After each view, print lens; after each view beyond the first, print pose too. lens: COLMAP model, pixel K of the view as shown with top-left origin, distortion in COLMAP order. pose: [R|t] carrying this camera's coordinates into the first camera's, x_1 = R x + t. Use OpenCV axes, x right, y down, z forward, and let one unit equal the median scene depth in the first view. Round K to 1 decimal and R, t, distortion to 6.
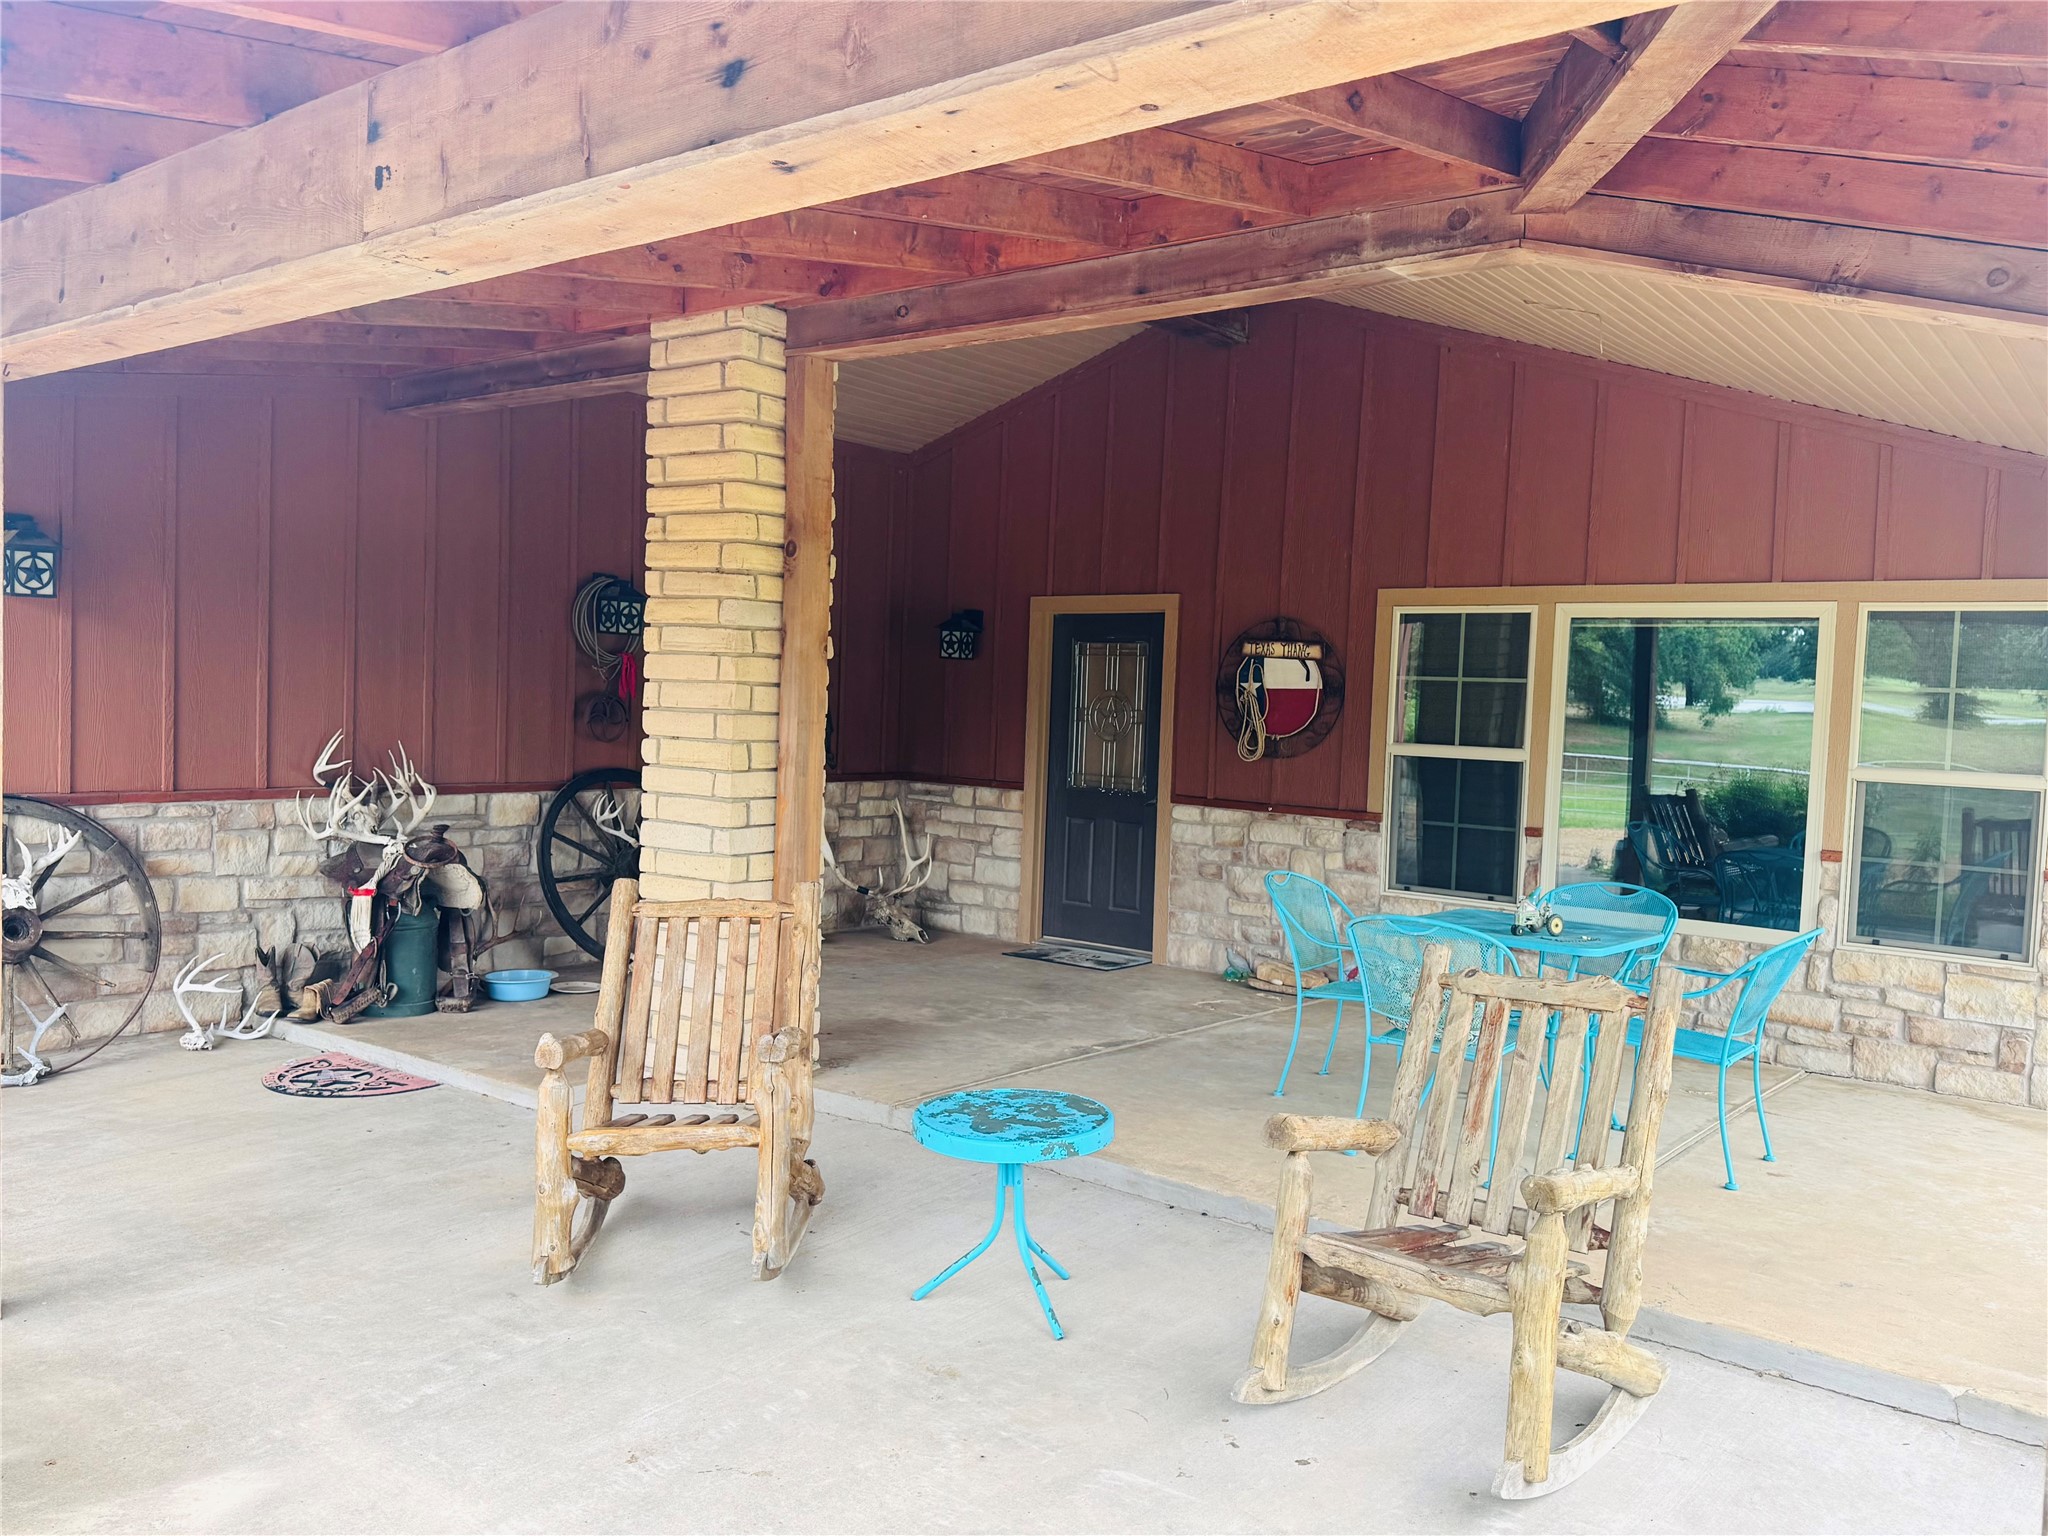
lens RADIAL K [[1623.9, 0, 1023.5], [0, 1623.9, 777.6], [0, 0, 1]] dist [-0.000587, -0.025953]
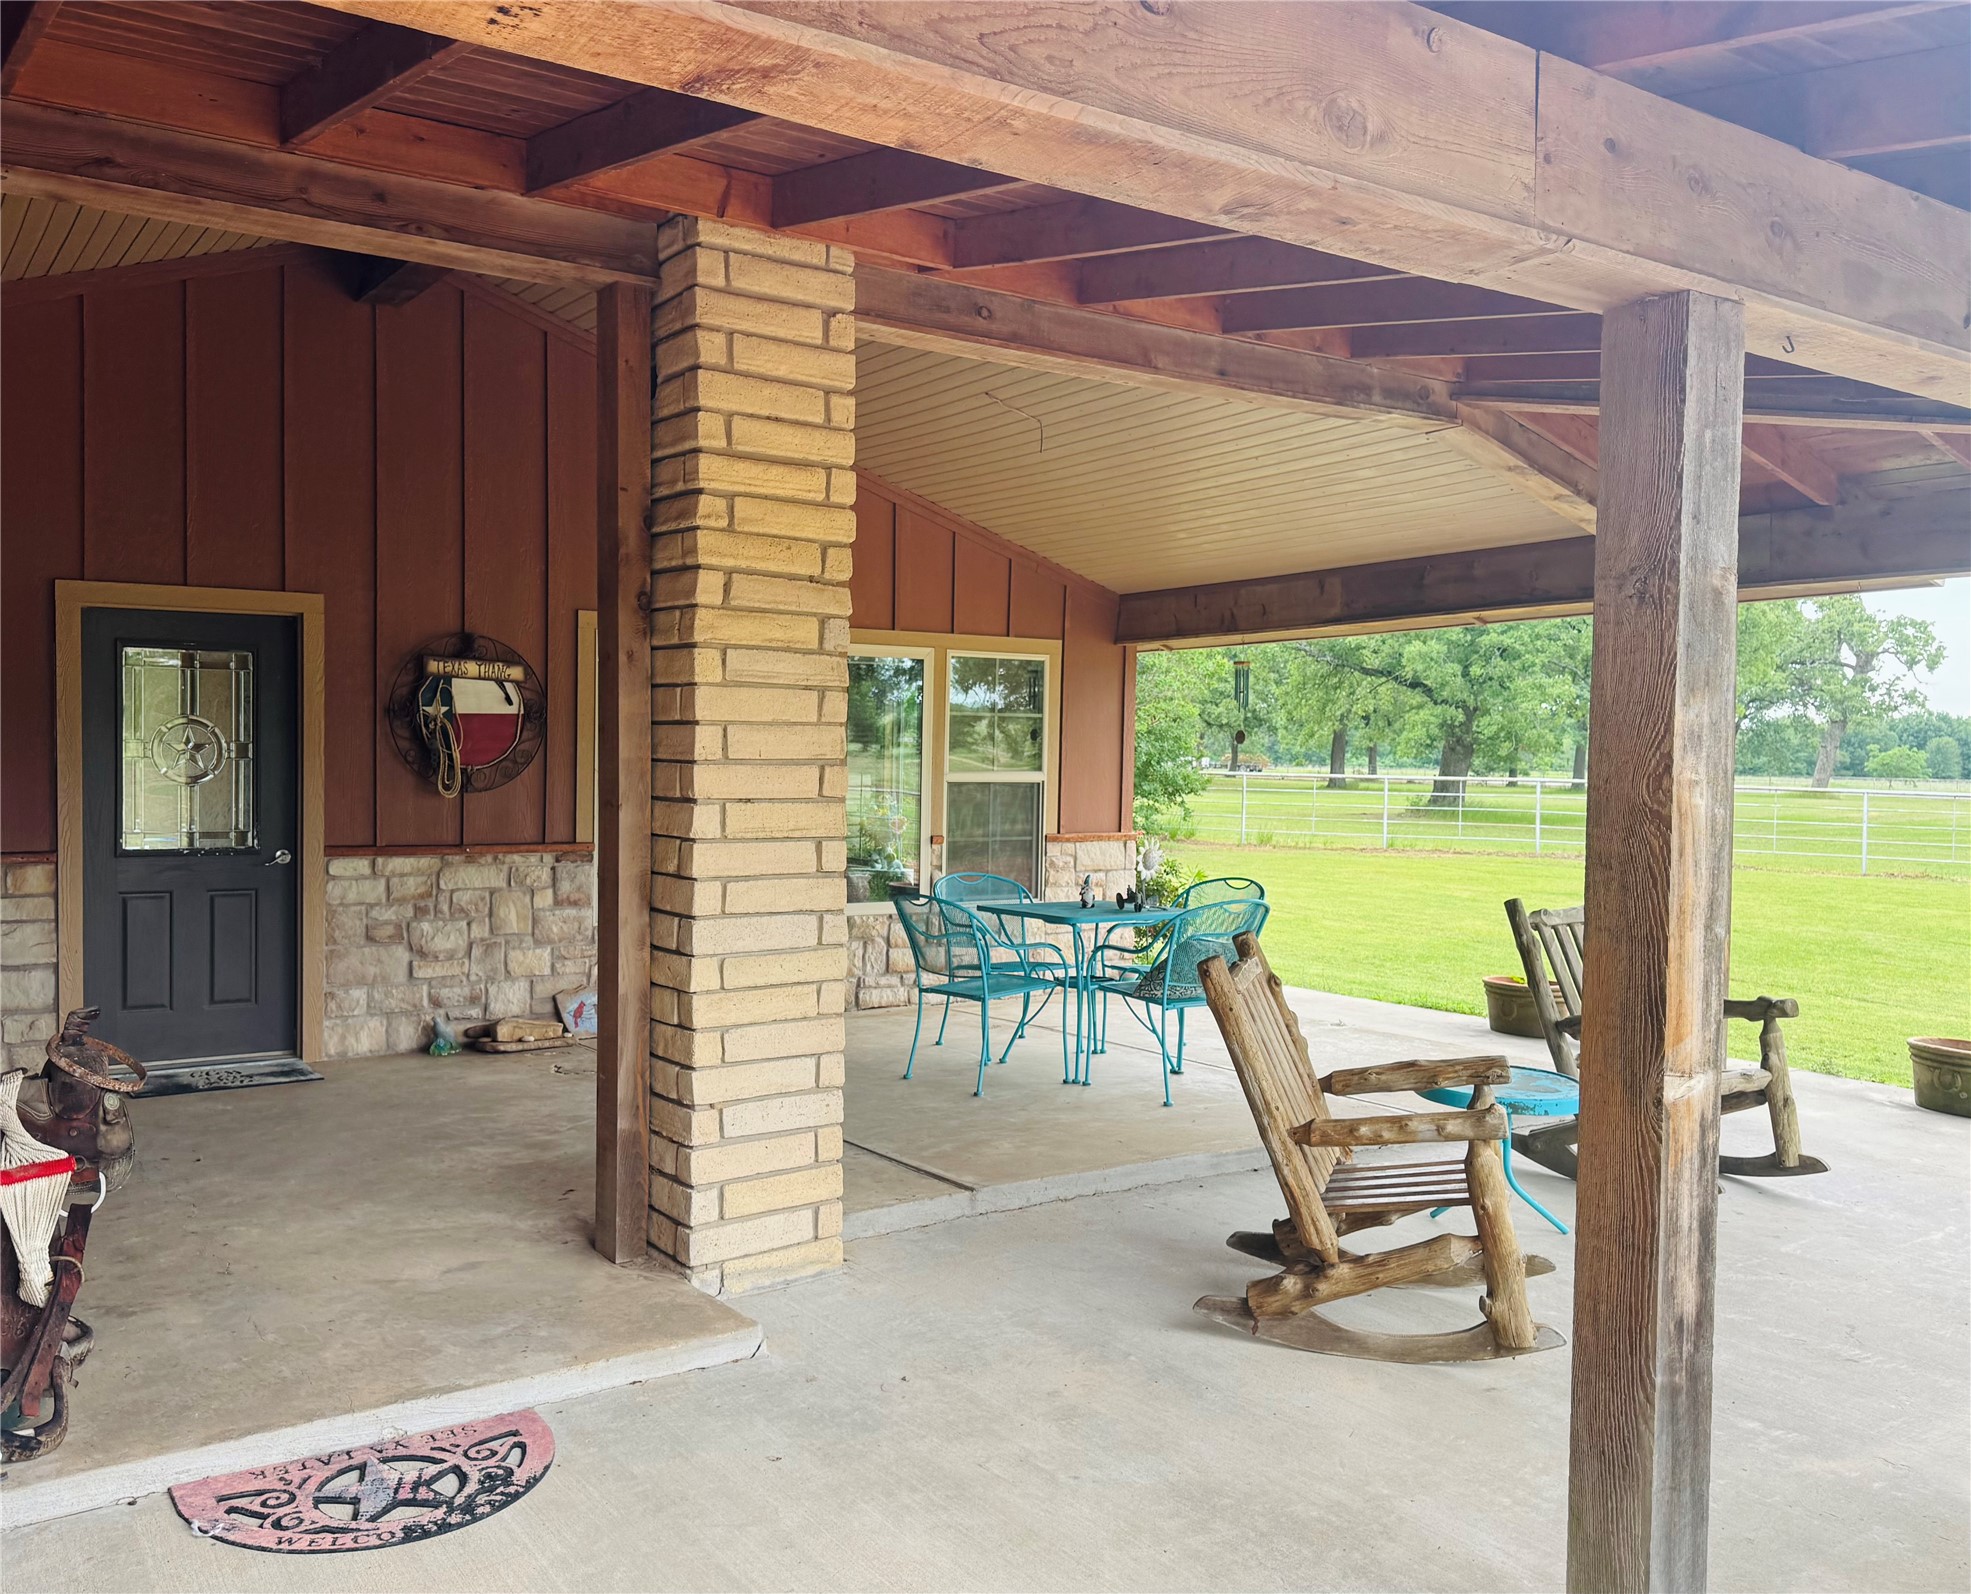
lens RADIAL K [[1661.1, 0, 980.1], [0, 1661.1, 787.5], [0, 0, 1]] dist [0.035298, -0.037845]
pose [[0.313151, -0.054628, 0.948131, -0.616394], [0.048060, 0.997977, 0.041627, -0.038964], [-0.948487, 0.032531, 0.315143, 0.455797]]
